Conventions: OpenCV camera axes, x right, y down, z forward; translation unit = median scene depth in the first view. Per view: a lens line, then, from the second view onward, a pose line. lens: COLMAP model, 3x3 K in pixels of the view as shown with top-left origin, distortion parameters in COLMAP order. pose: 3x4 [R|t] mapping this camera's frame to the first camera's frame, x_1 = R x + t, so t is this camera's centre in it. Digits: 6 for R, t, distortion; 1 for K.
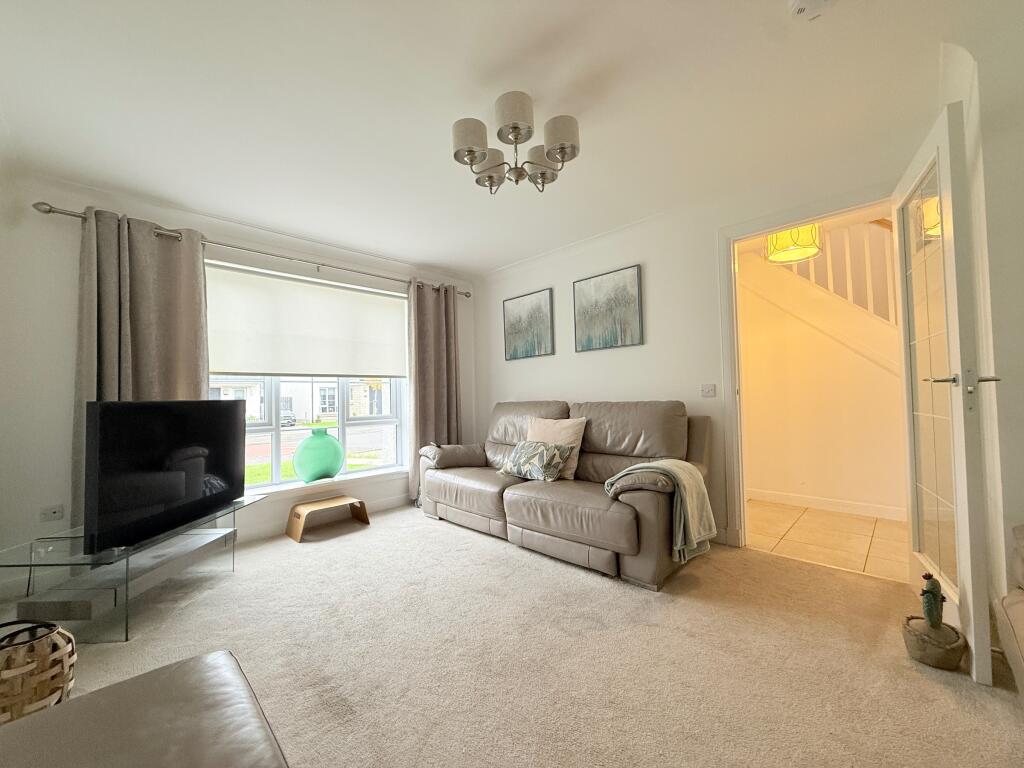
lens RADIAL K [[406.8, 0, 507.7], [0, 406.8, 384.5], [0, 0, 1]] dist [-0.000956, 0.000453]
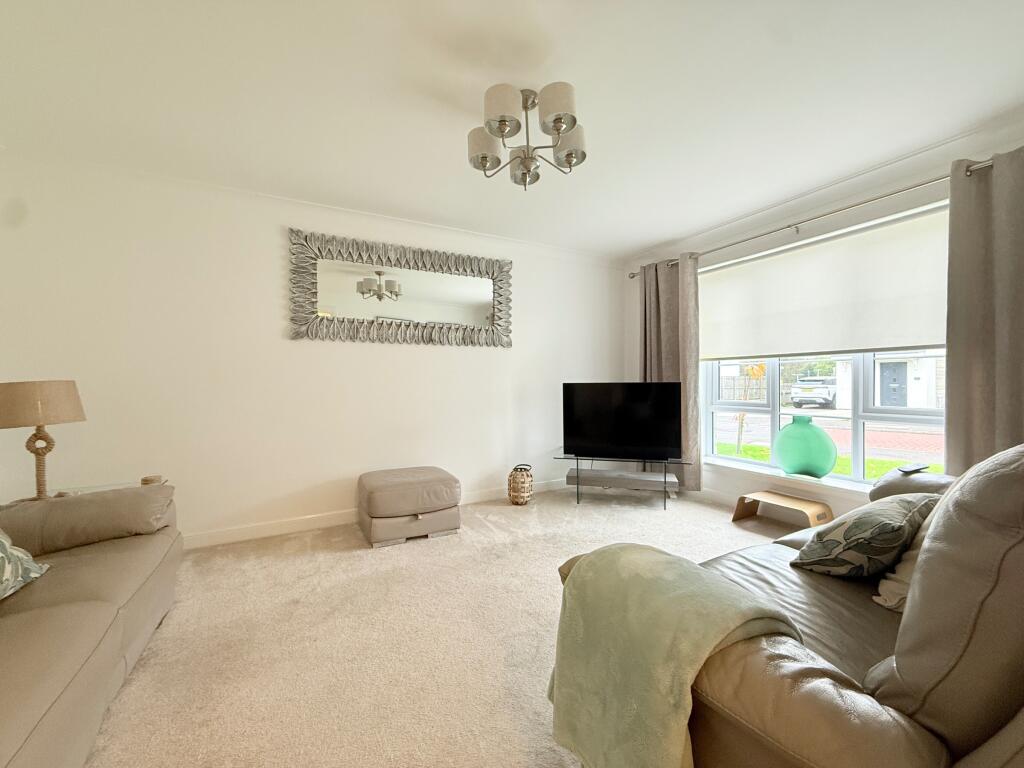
lens RADIAL K [[406.8, 0, 507.4], [0, 406.8, 383.7], [0, 0, 1]] dist [-0.000956, 0.000453]
pose [[-0.289770, 0.042913, -0.956134, 0.653297], [0.049323, 0.998336, 0.029859, -0.021767], [0.955825, -0.038507, -0.291404, 0.789511]]
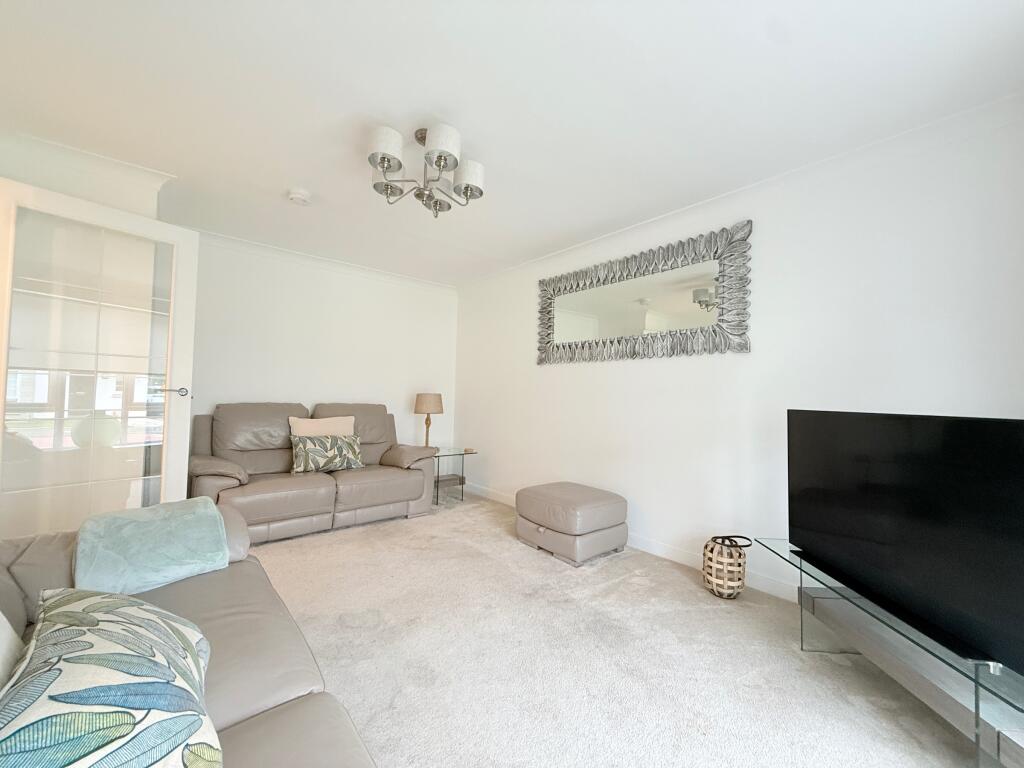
lens RADIAL K [[406.8, 0, 509.1], [0, 406.8, 384.4], [0, 0, 1]] dist [-0.000956, 0.000453]
pose [[-0.996909, 0.009071, 0.078036, -0.180577], [0.003831, 0.997743, -0.067037, 0.023991], [-0.078468, -0.066531, -0.994694, 1.303384]]
